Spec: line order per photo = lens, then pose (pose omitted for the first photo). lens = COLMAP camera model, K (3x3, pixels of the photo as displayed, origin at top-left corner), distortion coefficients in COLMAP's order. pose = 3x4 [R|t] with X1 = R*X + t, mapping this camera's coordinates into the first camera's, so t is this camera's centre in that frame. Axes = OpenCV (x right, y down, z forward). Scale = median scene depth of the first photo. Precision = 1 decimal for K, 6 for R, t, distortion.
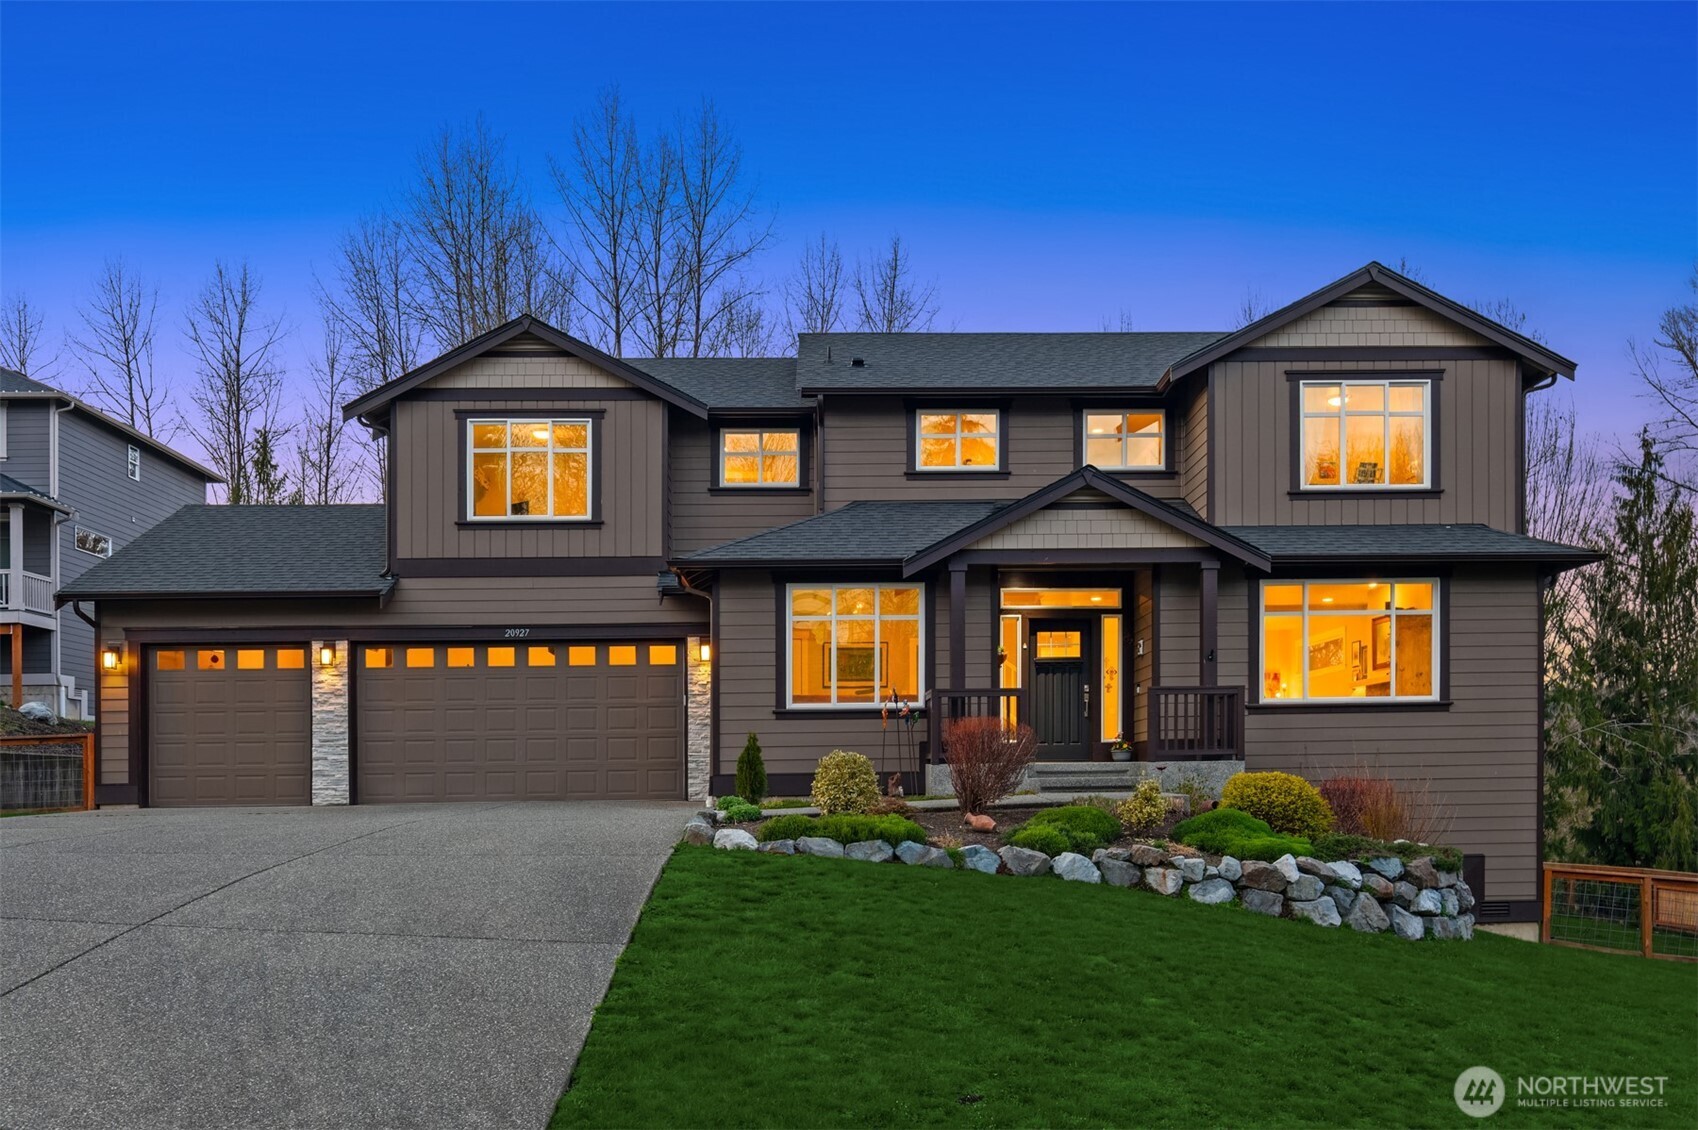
lens RADIAL K [[1369.4, 0, 848.9], [0, 1369.4, 684.3], [0, 0, 1]] dist [-0.003201, -0.002558]
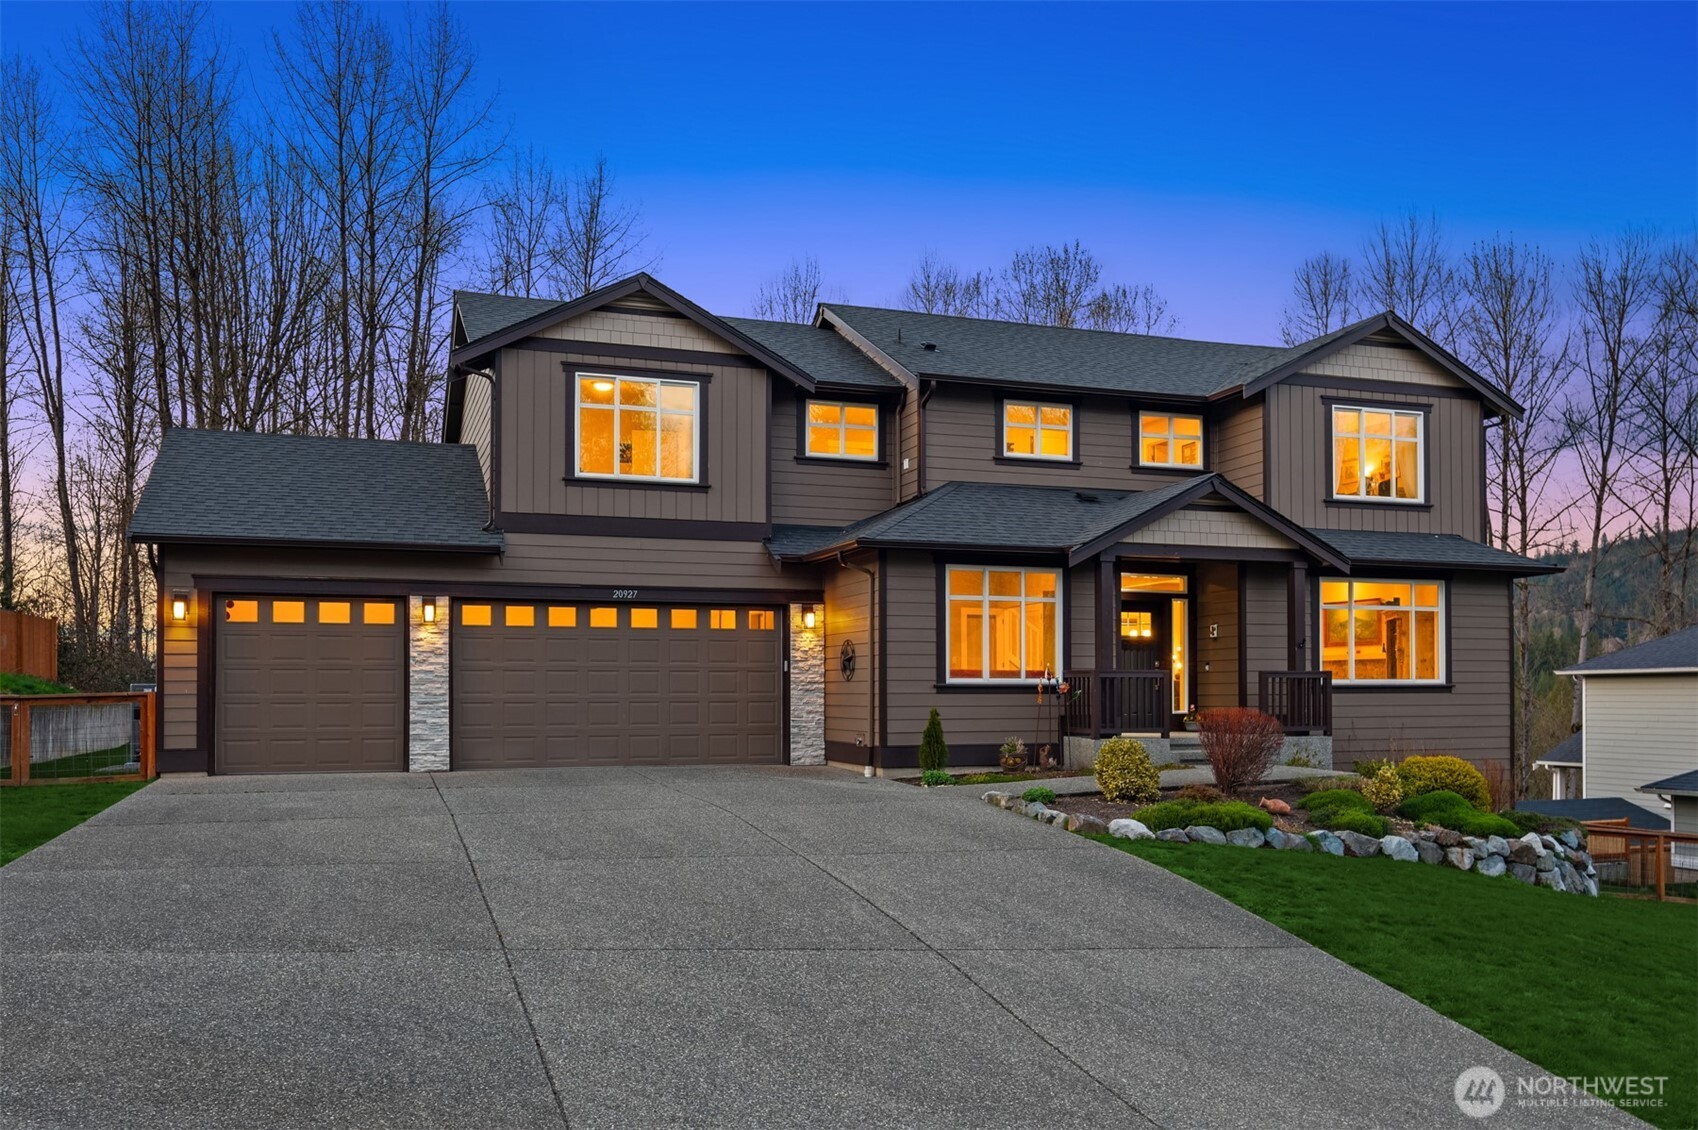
lens RADIAL K [[1368.4, 0, 849.0], [0, 1368.4, 565.0], [0, 0, 1]] dist [-0.001405, -0.002365]
pose [[0.952083, 0.041089, 0.303068, -0.393323], [-0.033763, 0.998998, -0.029375, -0.035441], [-0.303971, 0.017734, 0.952516, 0.014623]]
